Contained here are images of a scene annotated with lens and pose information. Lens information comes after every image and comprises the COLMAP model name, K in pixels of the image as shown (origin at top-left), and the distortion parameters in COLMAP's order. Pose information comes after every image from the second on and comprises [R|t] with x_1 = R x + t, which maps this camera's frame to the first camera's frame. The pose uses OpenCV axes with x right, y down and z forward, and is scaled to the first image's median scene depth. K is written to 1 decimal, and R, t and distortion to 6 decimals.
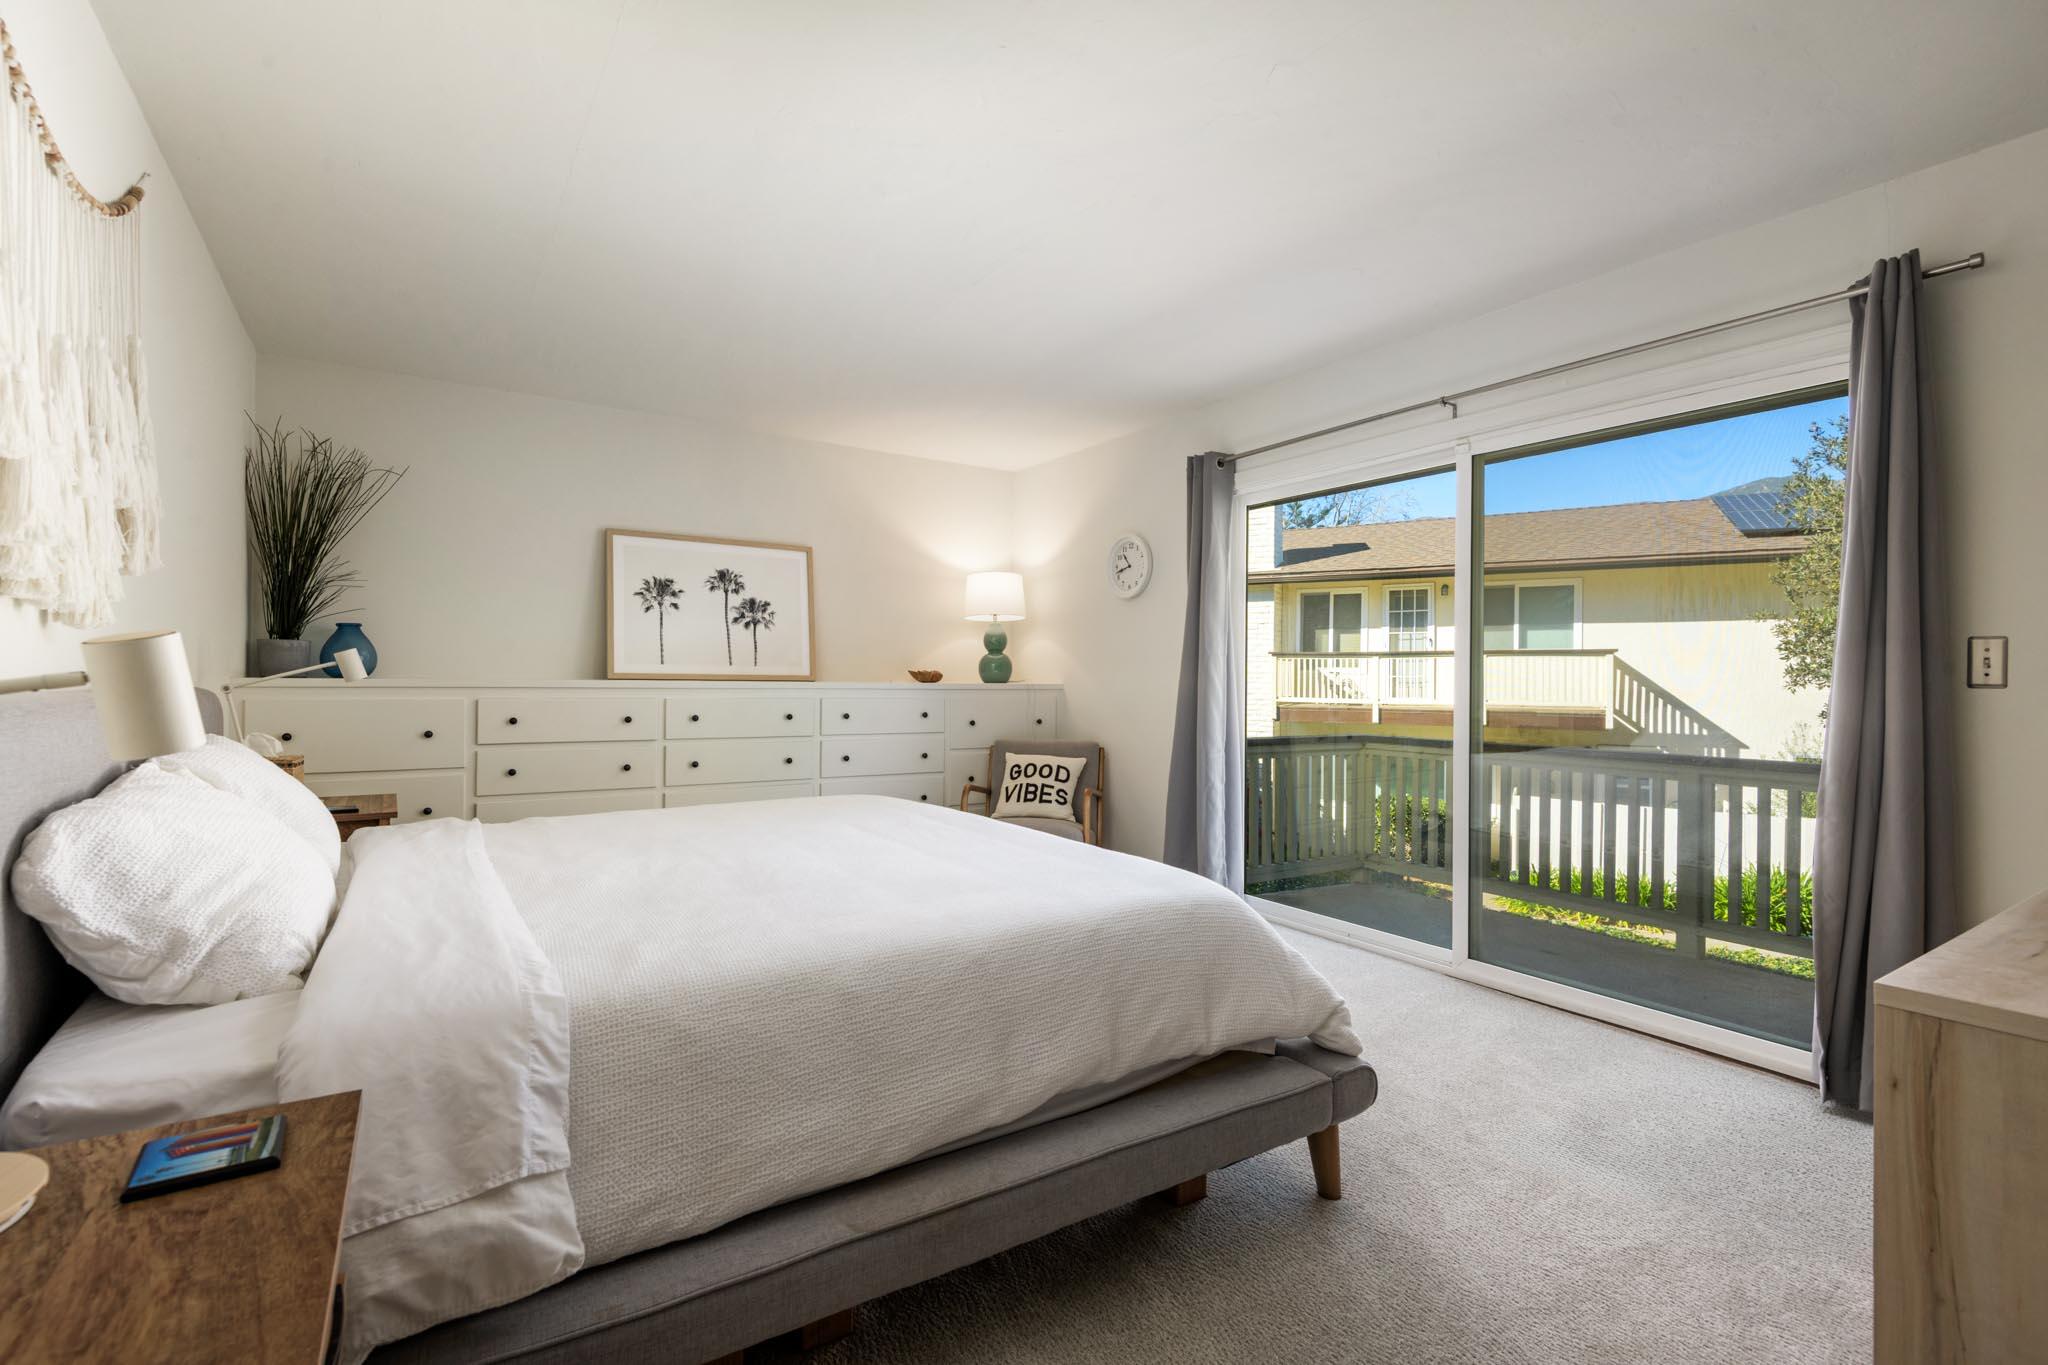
lens RADIAL K [[933.9, 0, 1028.8], [0, 933.9, 684.0], [0, 0, 1]] dist [-0.002546, -0.000317]
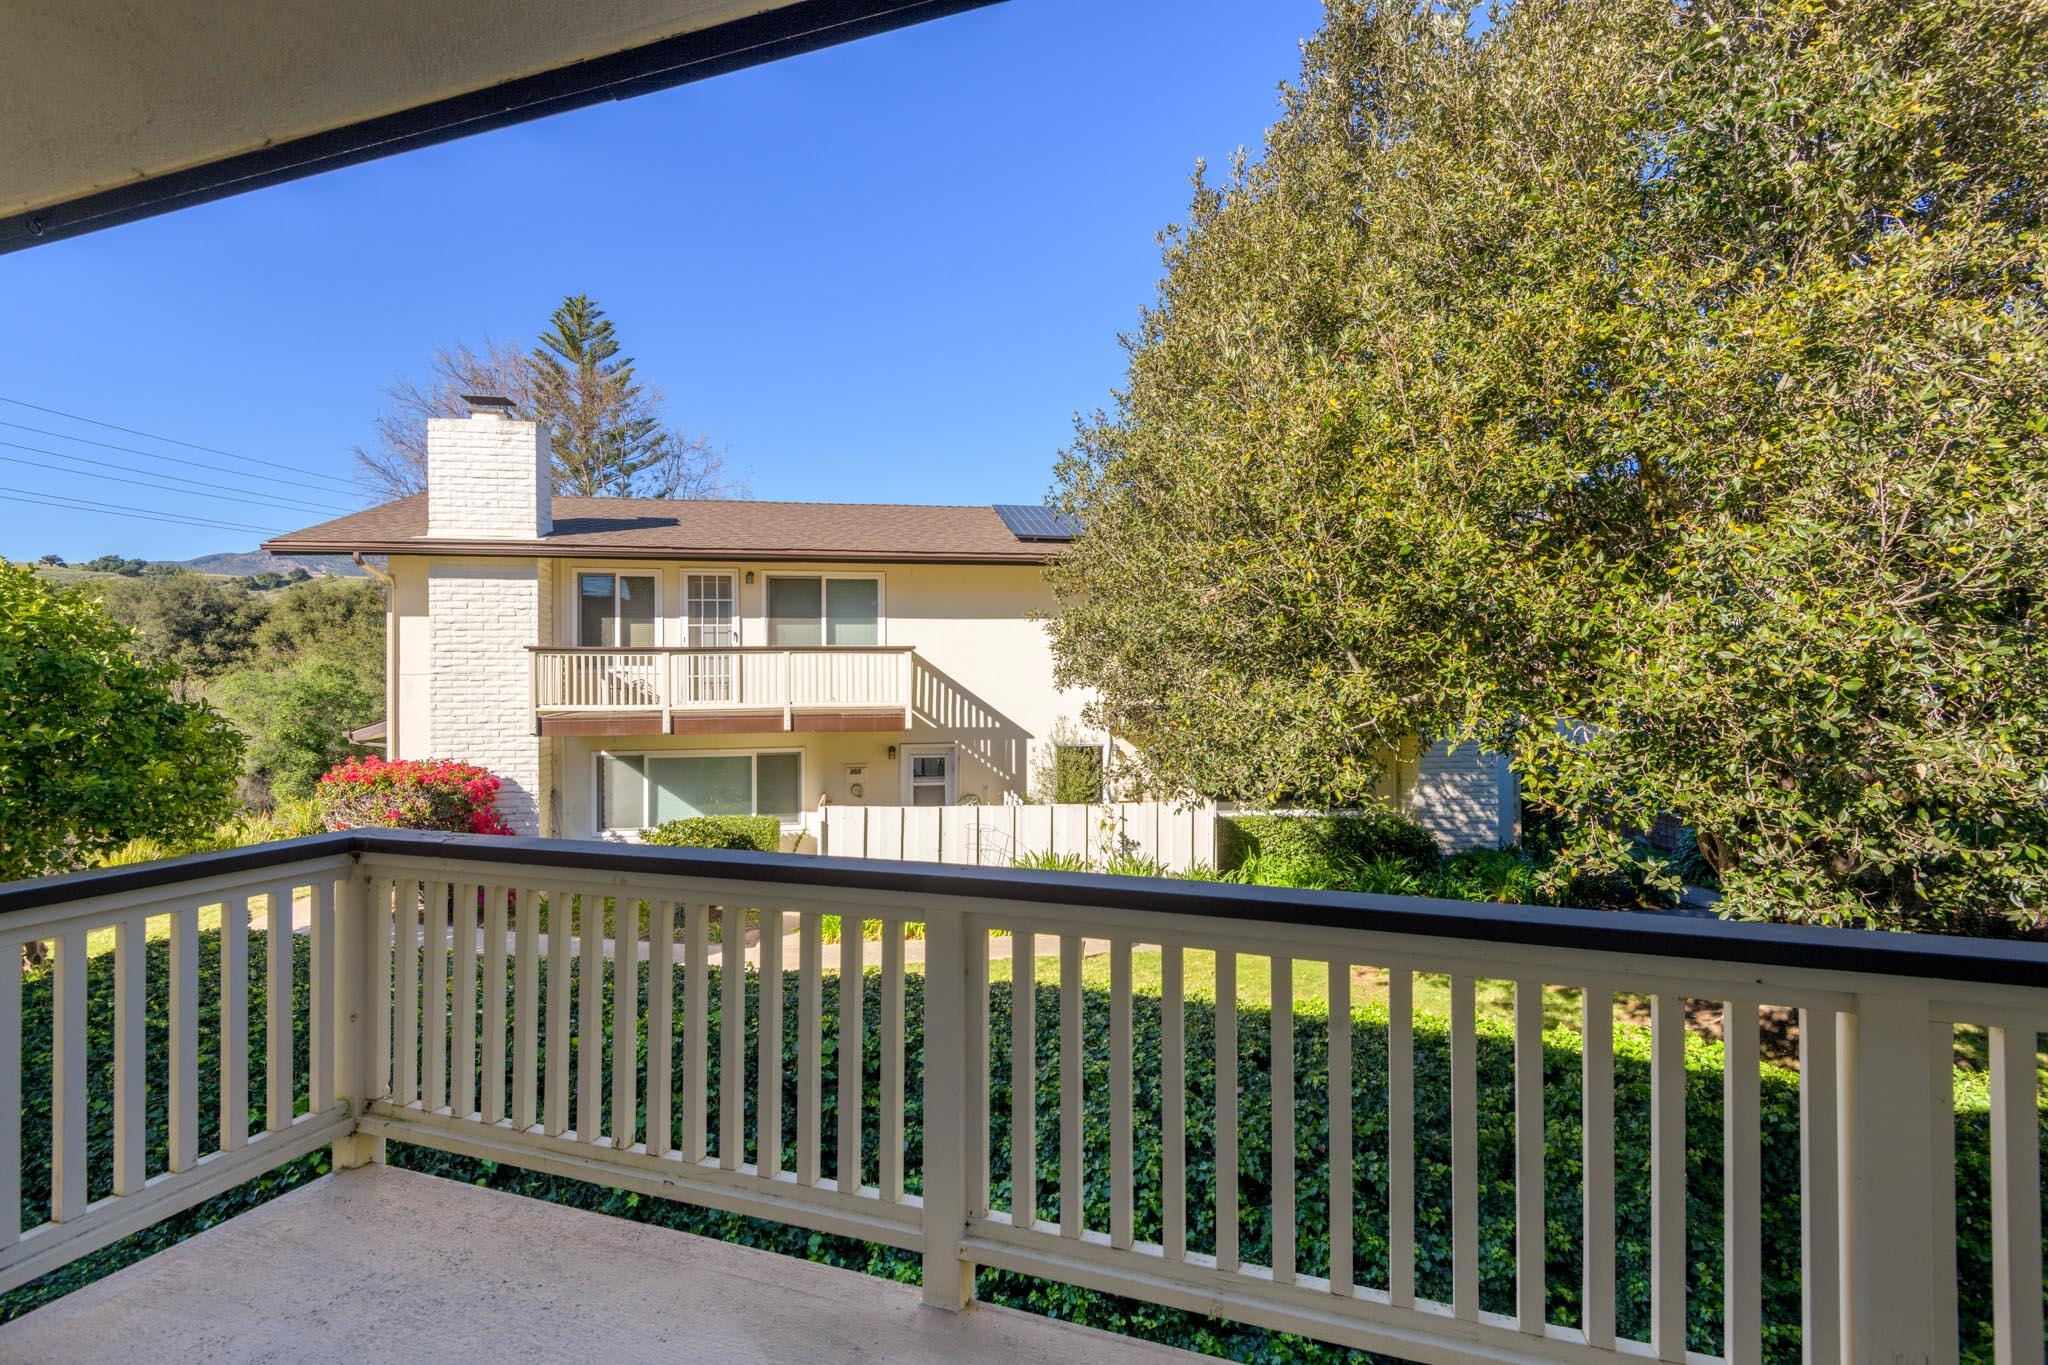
lens RADIAL K [[933.9, 0, 1024.2], [0, 933.9, 673.8], [0, 0, 1]] dist [-0.002546, -0.000317]
pose [[0.789600, -0.010671, 0.613530, 0.106165], [0.013211, 0.999913, 0.000389, -0.006360], [-0.613480, 0.007798, 0.789672, 0.141525]]
